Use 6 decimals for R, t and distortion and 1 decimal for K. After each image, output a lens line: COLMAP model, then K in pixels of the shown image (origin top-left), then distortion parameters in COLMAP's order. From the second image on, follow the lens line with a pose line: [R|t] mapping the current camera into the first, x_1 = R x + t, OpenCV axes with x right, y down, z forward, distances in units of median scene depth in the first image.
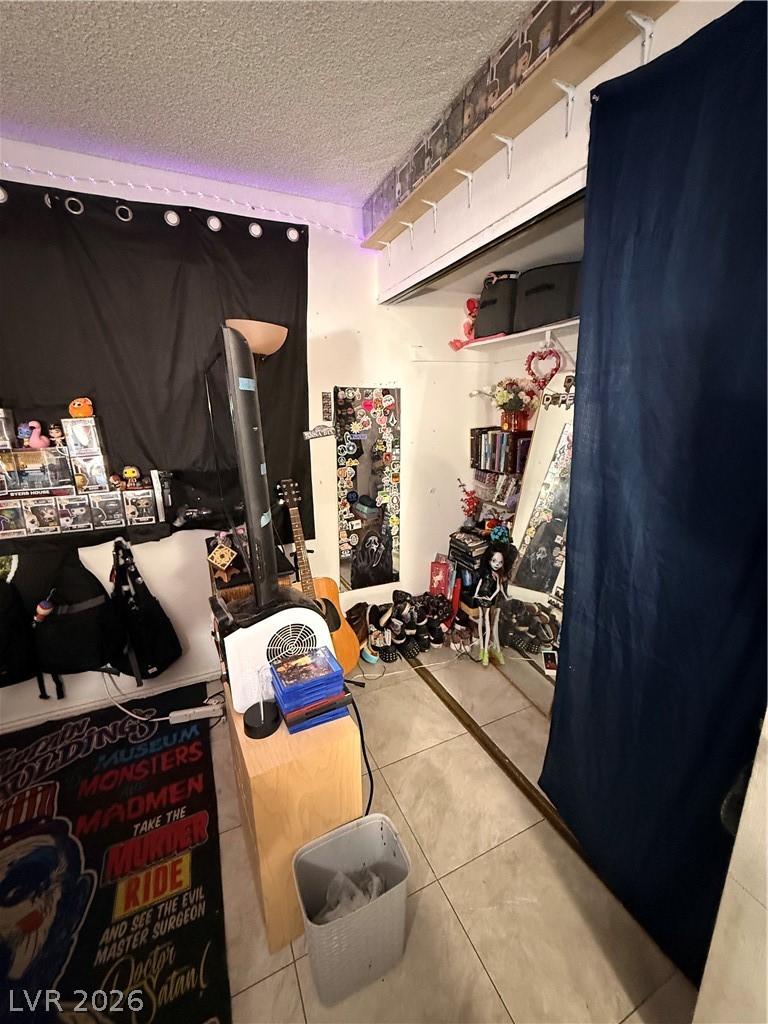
lens RADIAL K [[408.7, 0, 385.2], [0, 408.7, 509.7], [0, 0, 1]] dist [-0.000707, 0.000382]
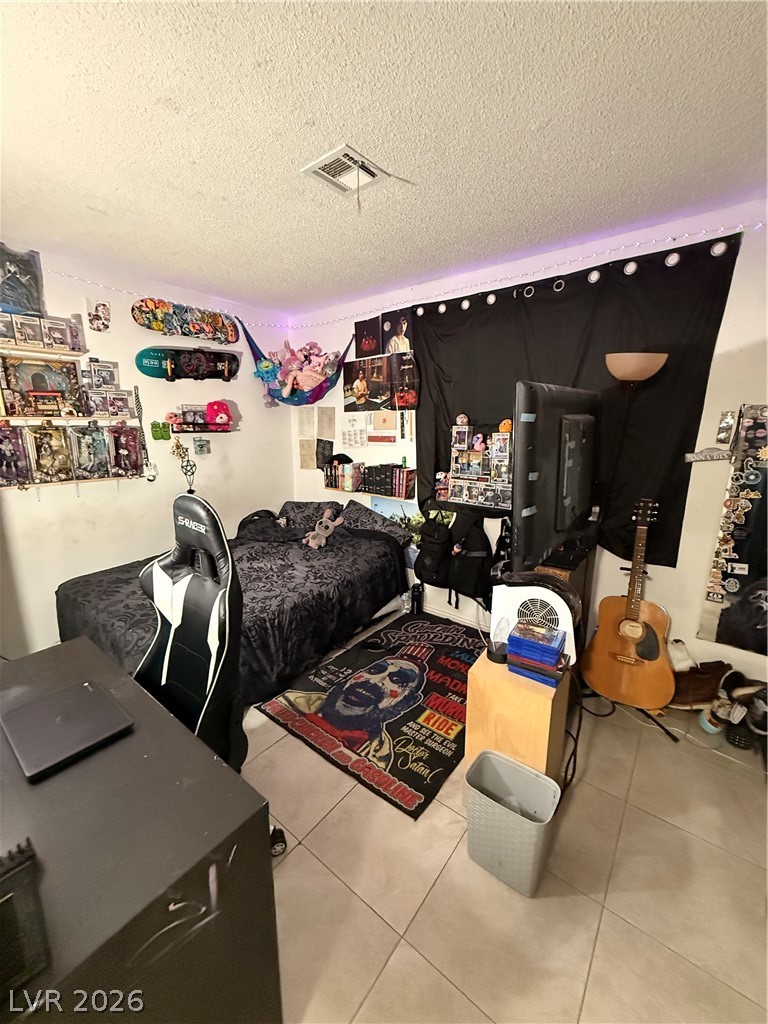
lens RADIAL K [[408.7, 0, 380.6], [0, 408.7, 509.1], [0, 0, 1]] dist [-0.000707, 0.000382]
pose [[0.447021, 0.196115, -0.872761, 0.406757], [-0.215629, 0.970525, 0.107639, -0.017542], [0.868145, 0.140075, 0.476133, -0.059555]]
